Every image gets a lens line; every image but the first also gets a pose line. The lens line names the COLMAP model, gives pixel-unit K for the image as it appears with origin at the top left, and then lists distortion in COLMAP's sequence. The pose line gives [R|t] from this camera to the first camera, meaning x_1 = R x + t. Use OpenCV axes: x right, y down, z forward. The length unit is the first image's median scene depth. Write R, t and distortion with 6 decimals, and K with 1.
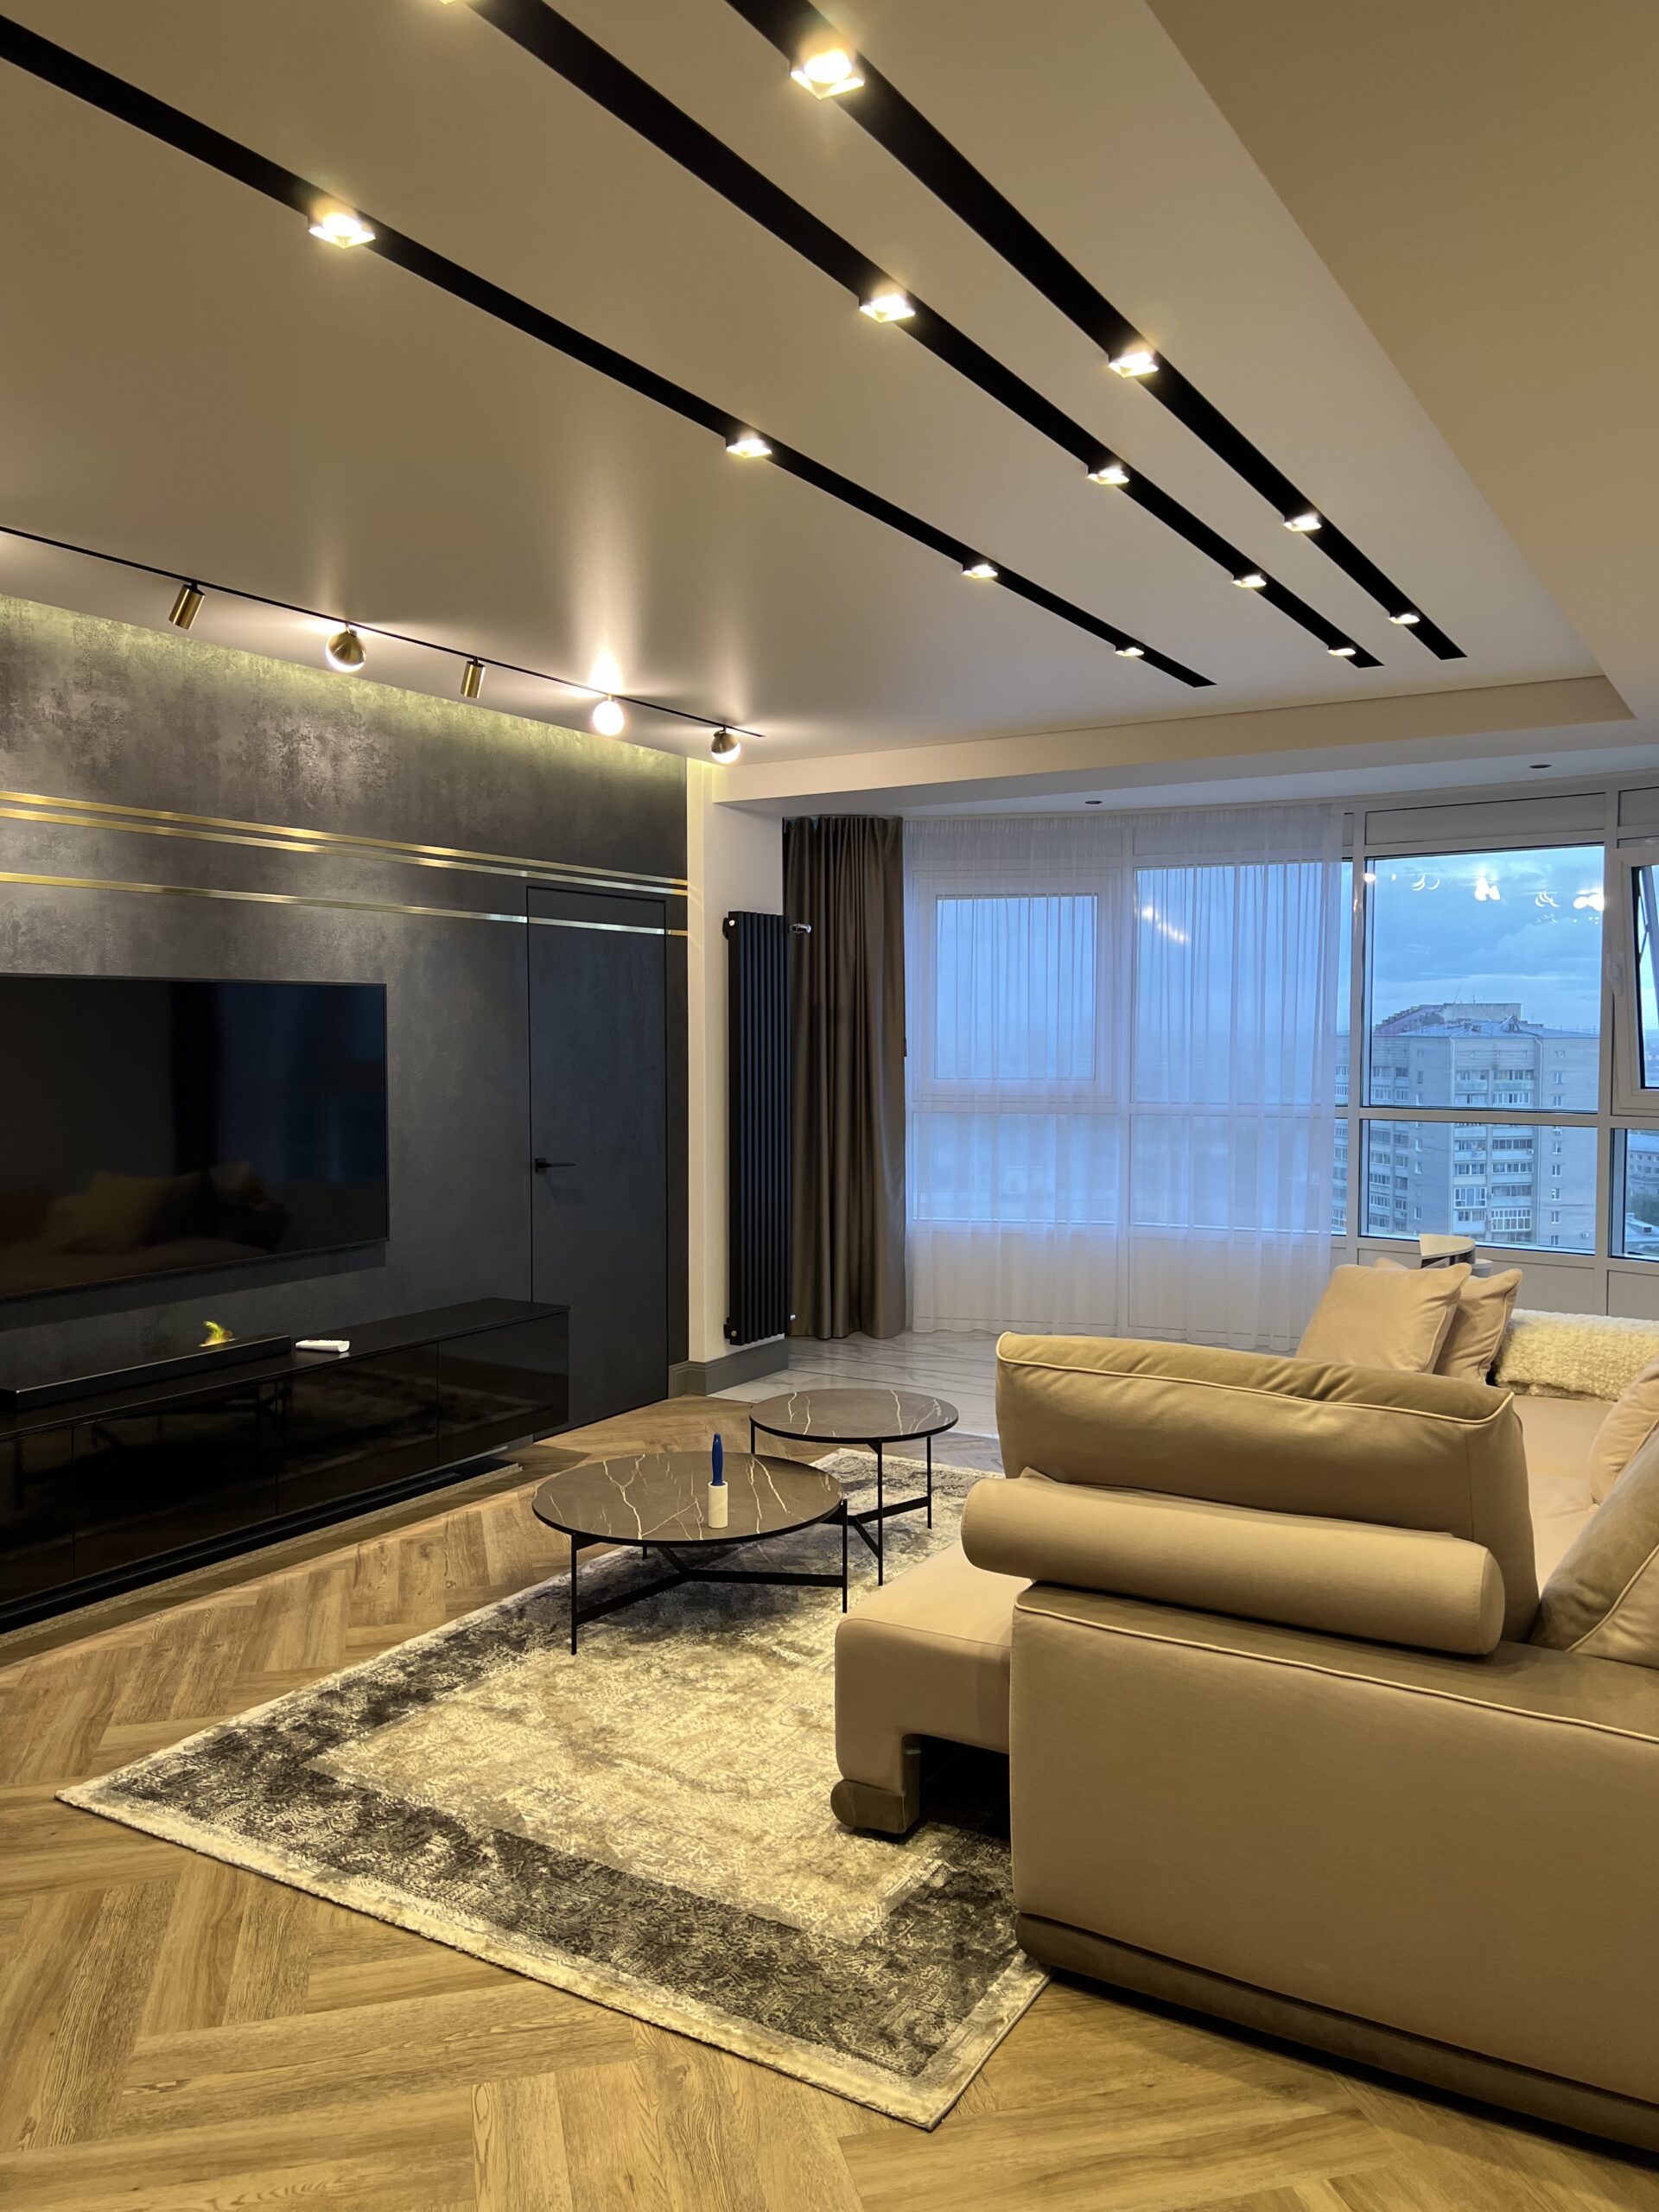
lens RADIAL K [[1653.9, 0, 836.7], [0, 1653.9, 1104.3], [0, 0, 1]] dist [0.044971, -0.047841]
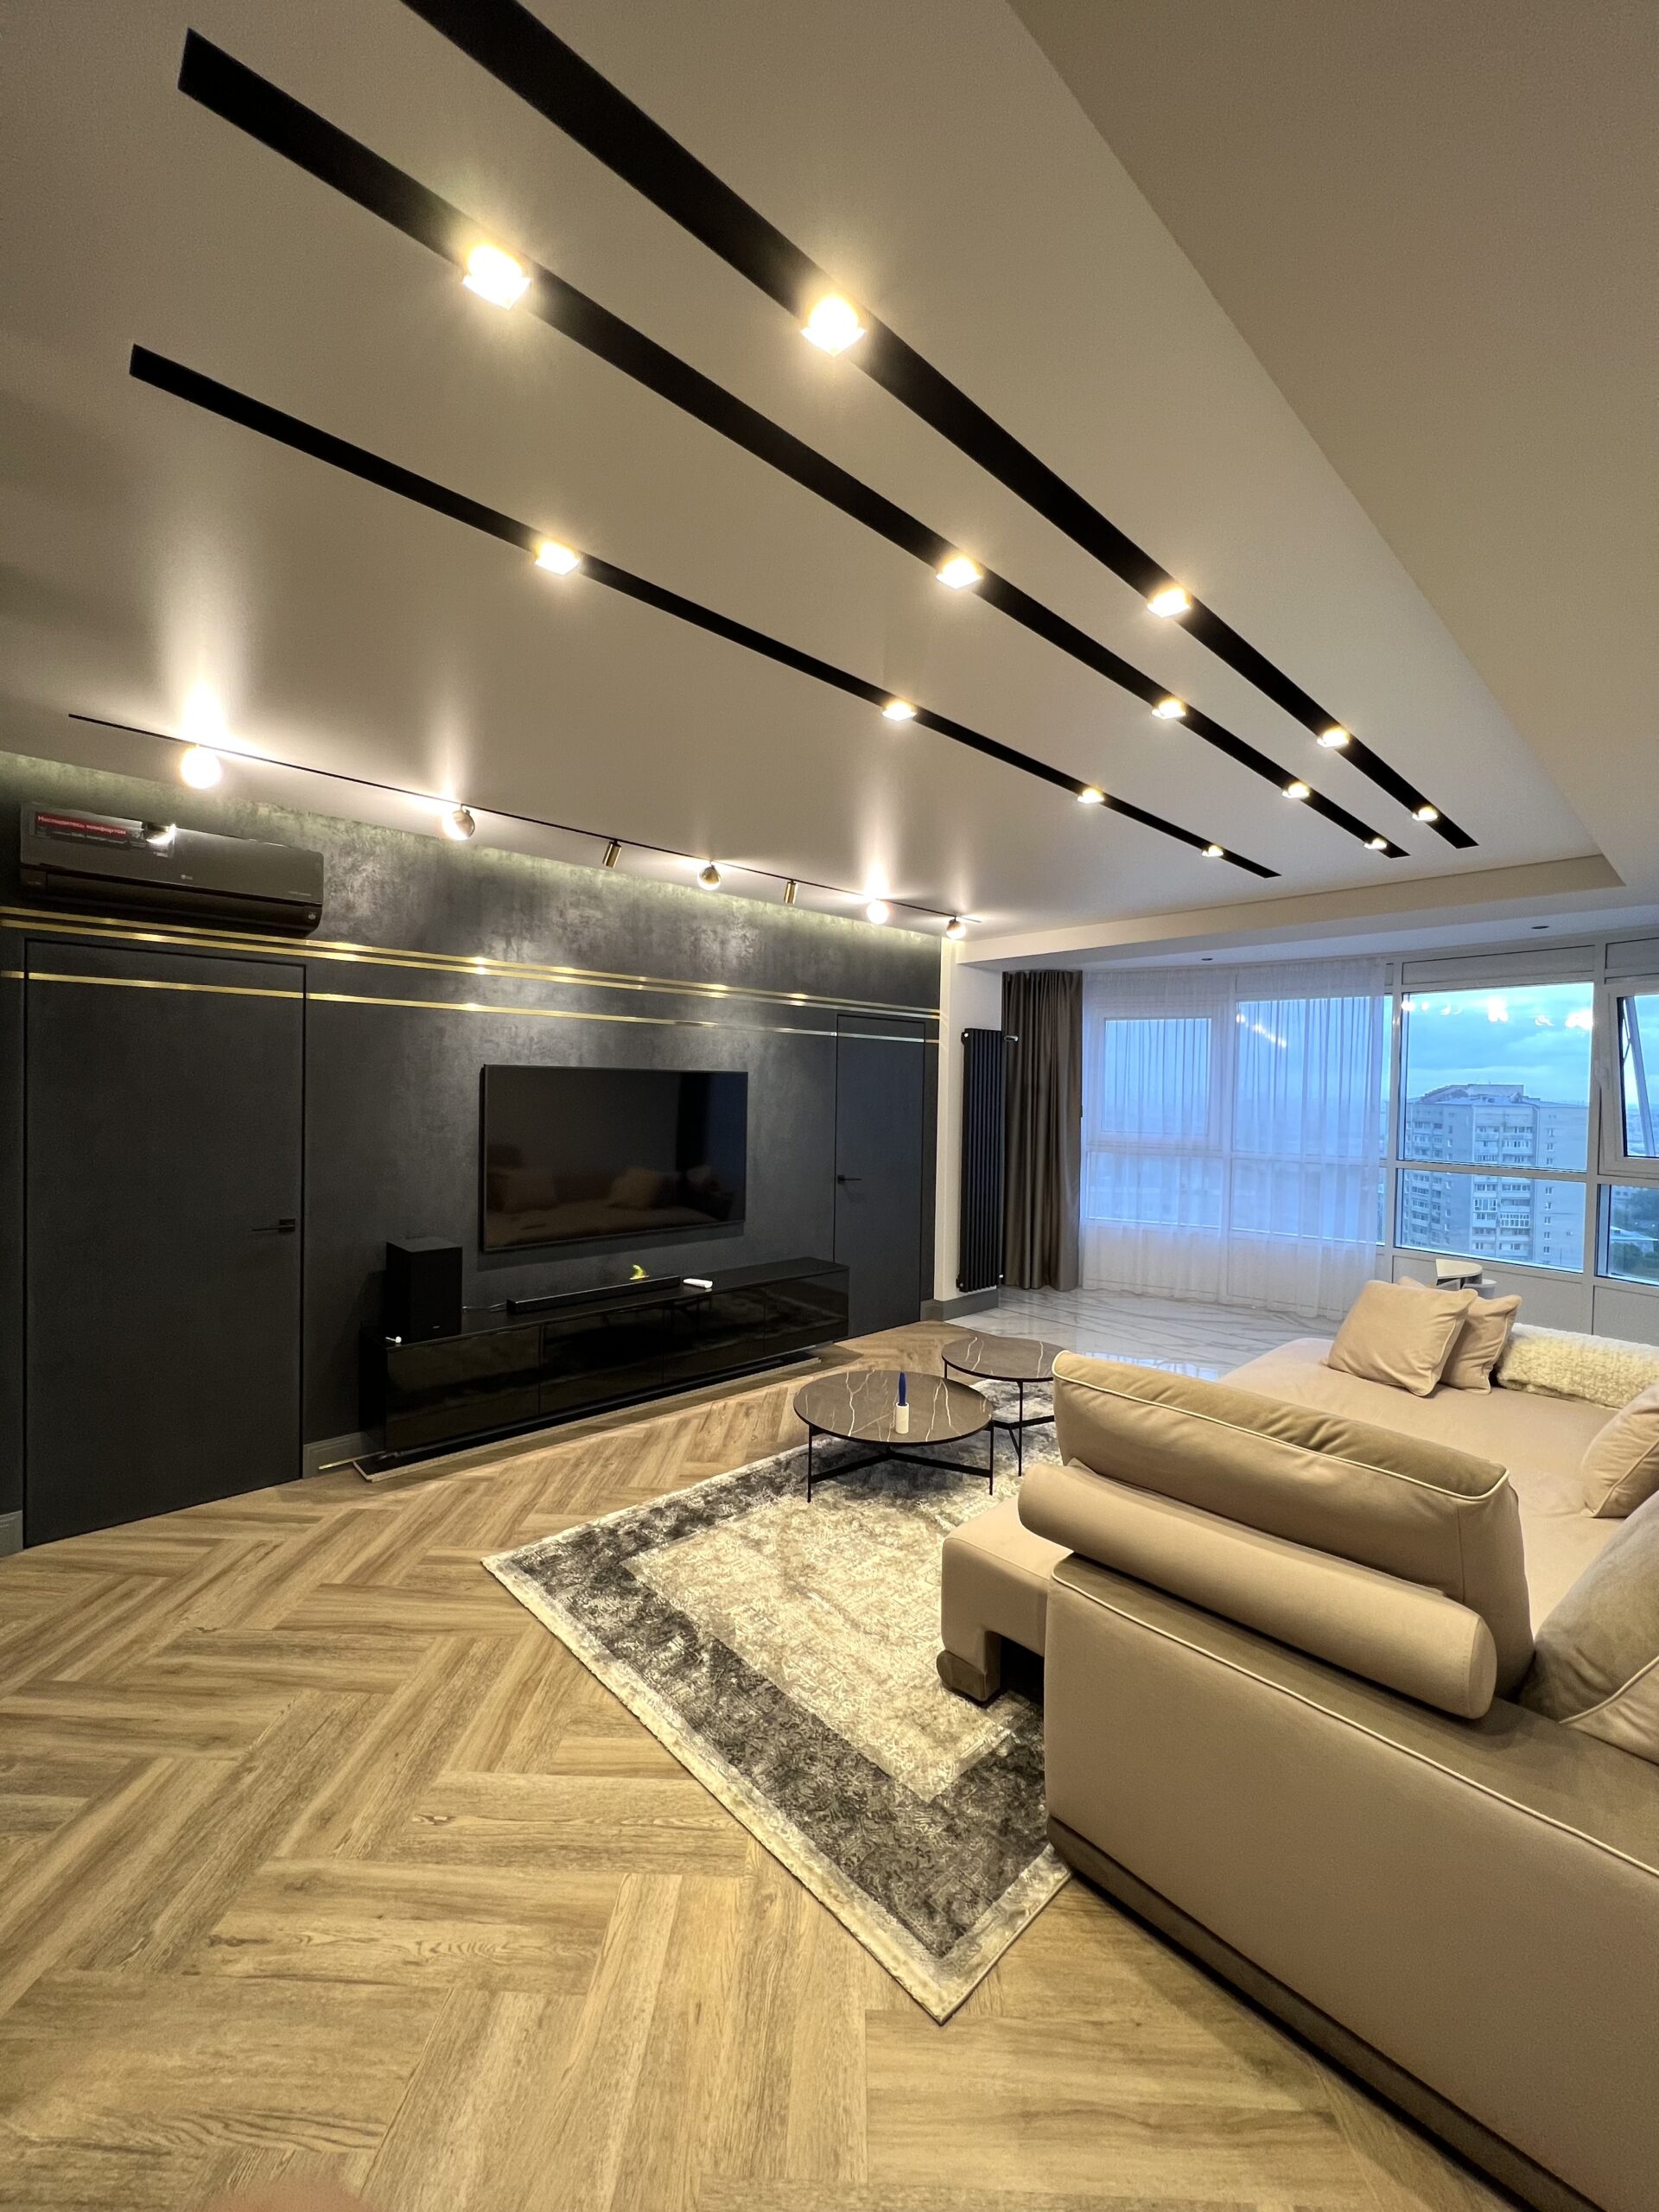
lens RADIAL K [[883.4, 0, 825.9], [0, 883.4, 1106.5], [0, 0, 1]] dist [-0.002440, 0.000416]
pose [[0.960982, 0.022889, -0.275661, 0.094655], [-0.030341, 0.999280, -0.022800, -0.029313], [0.274940, 0.030274, 0.960985, 0.228983]]
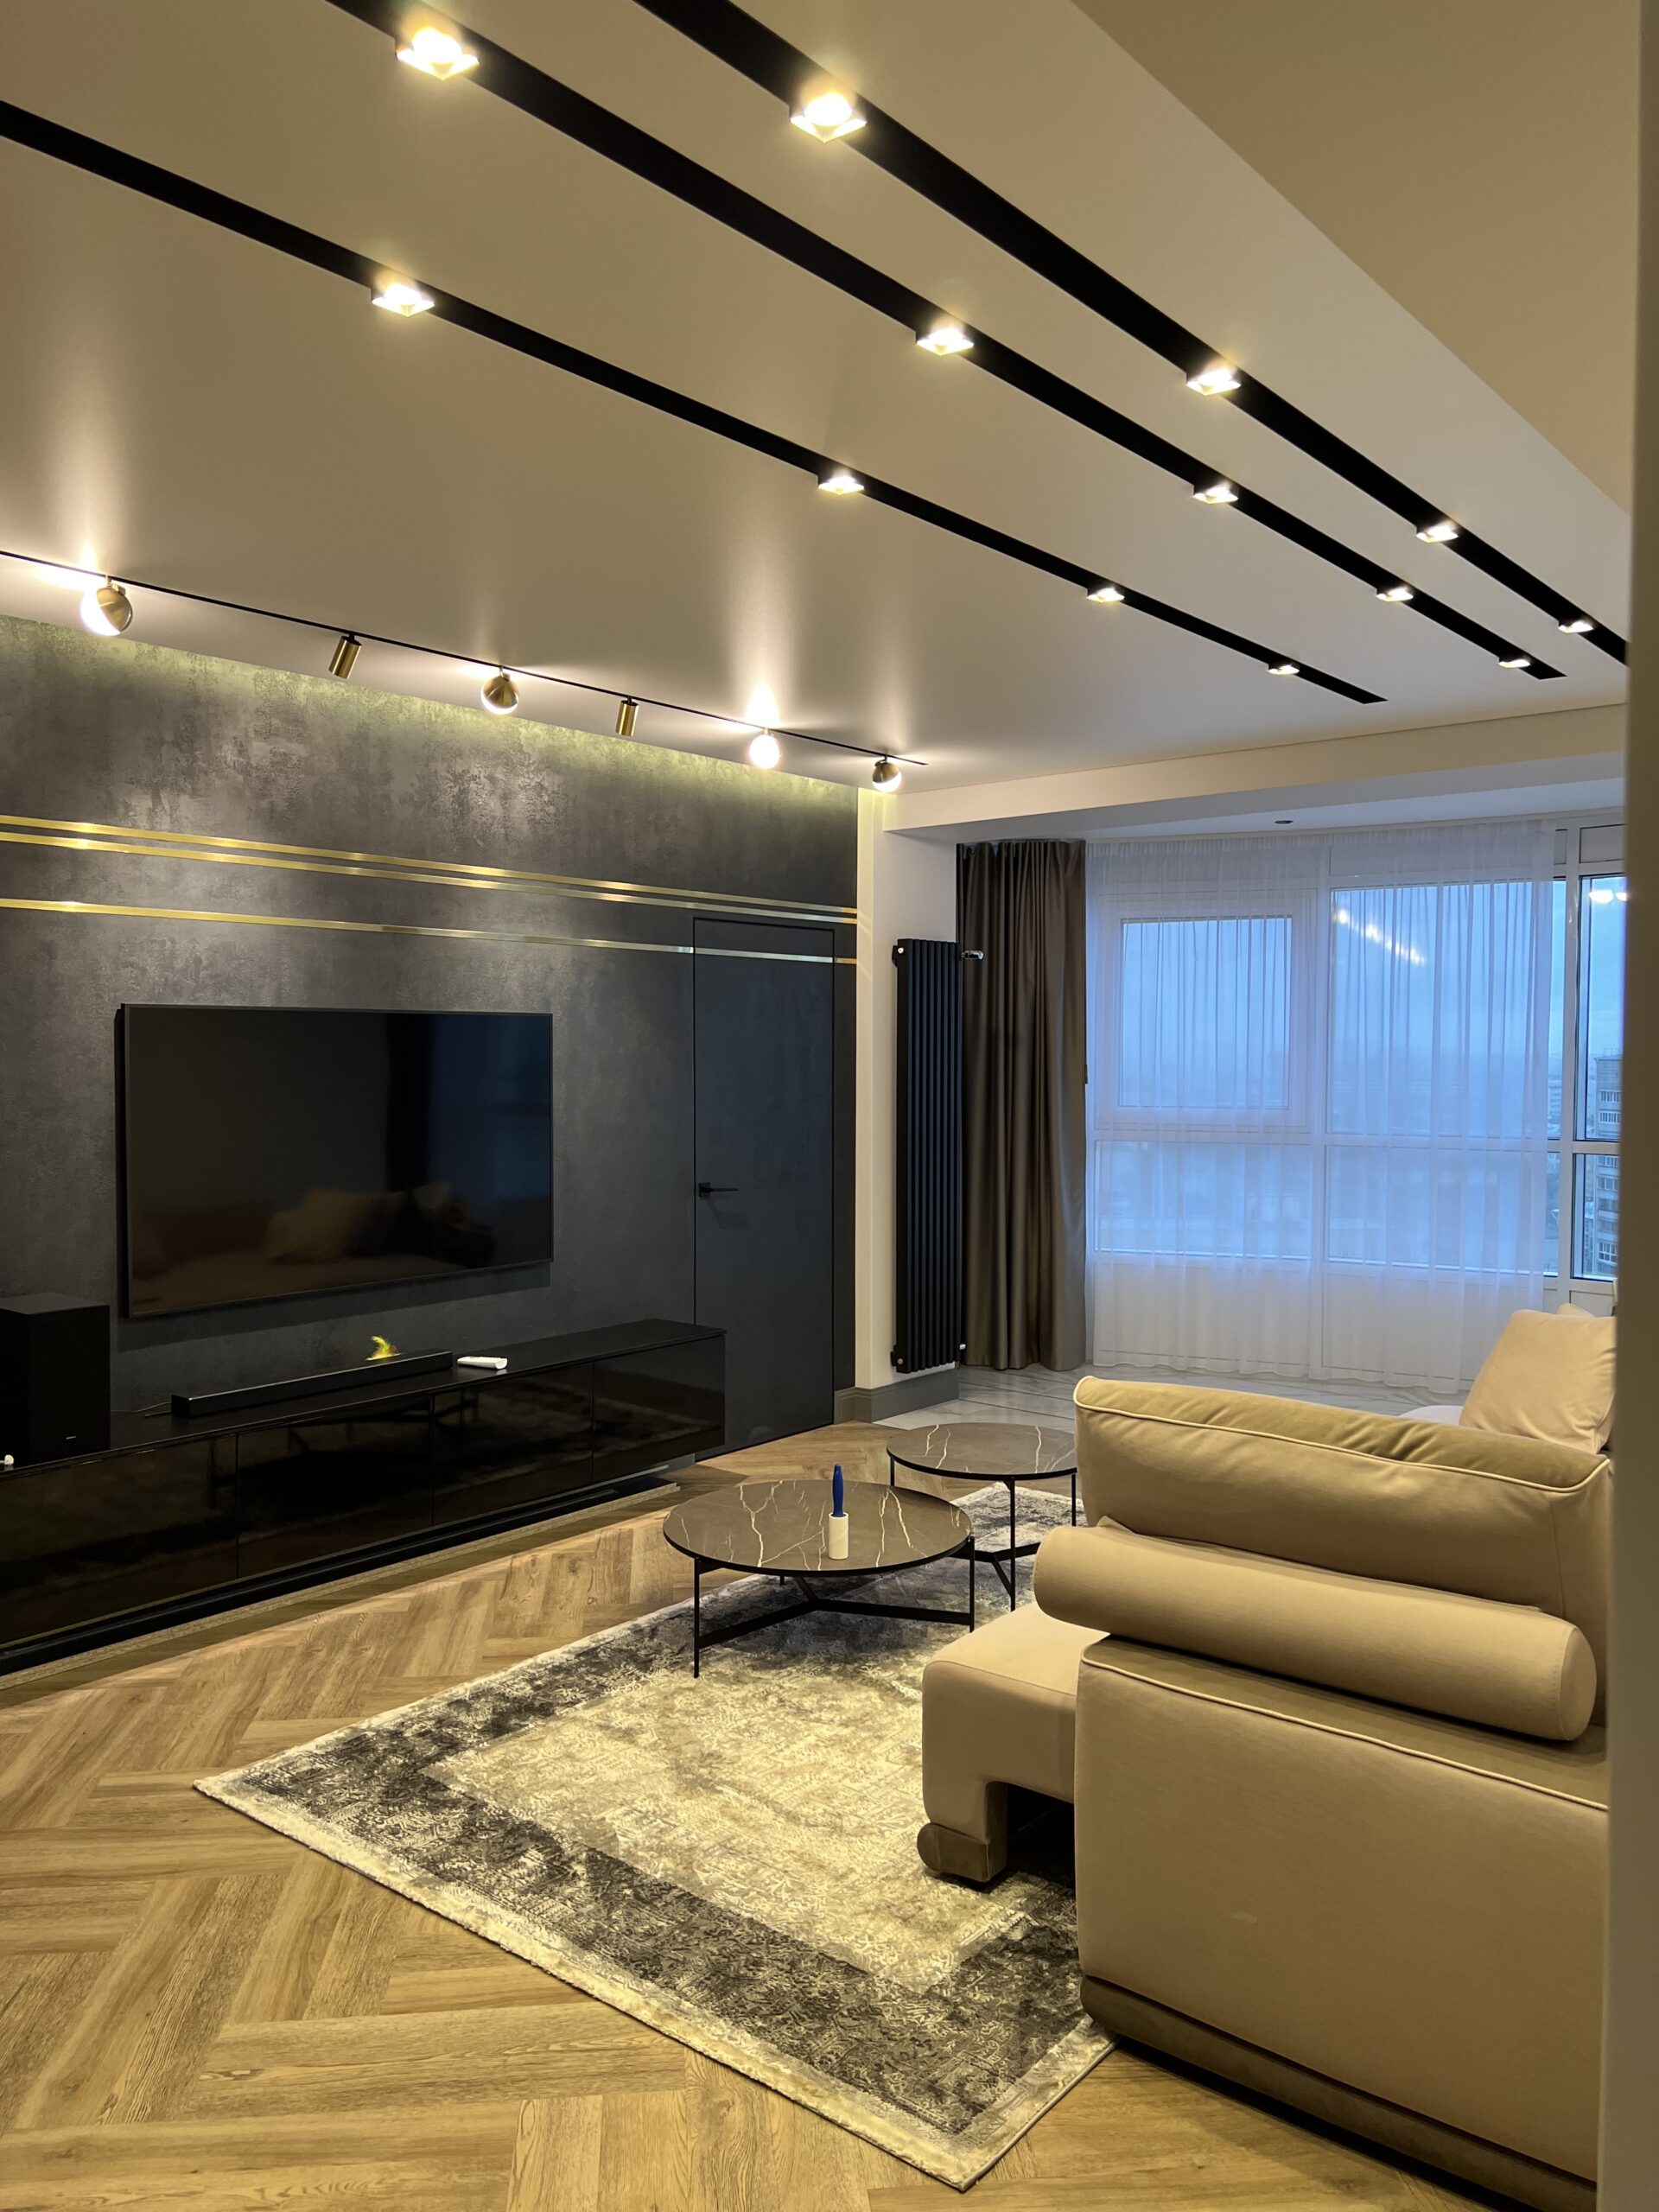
lens RADIAL K [[1653.5, 0, 830.5], [0, 1653.5, 1115.1], [0, 0, 1]] dist [0.042597, -0.045398]
pose [[0.989494, 0.008329, -0.144335, 0.079247], [-0.009303, 0.999938, -0.006072, -0.007579], [0.144276, 0.007351, 0.989510, 0.009520]]
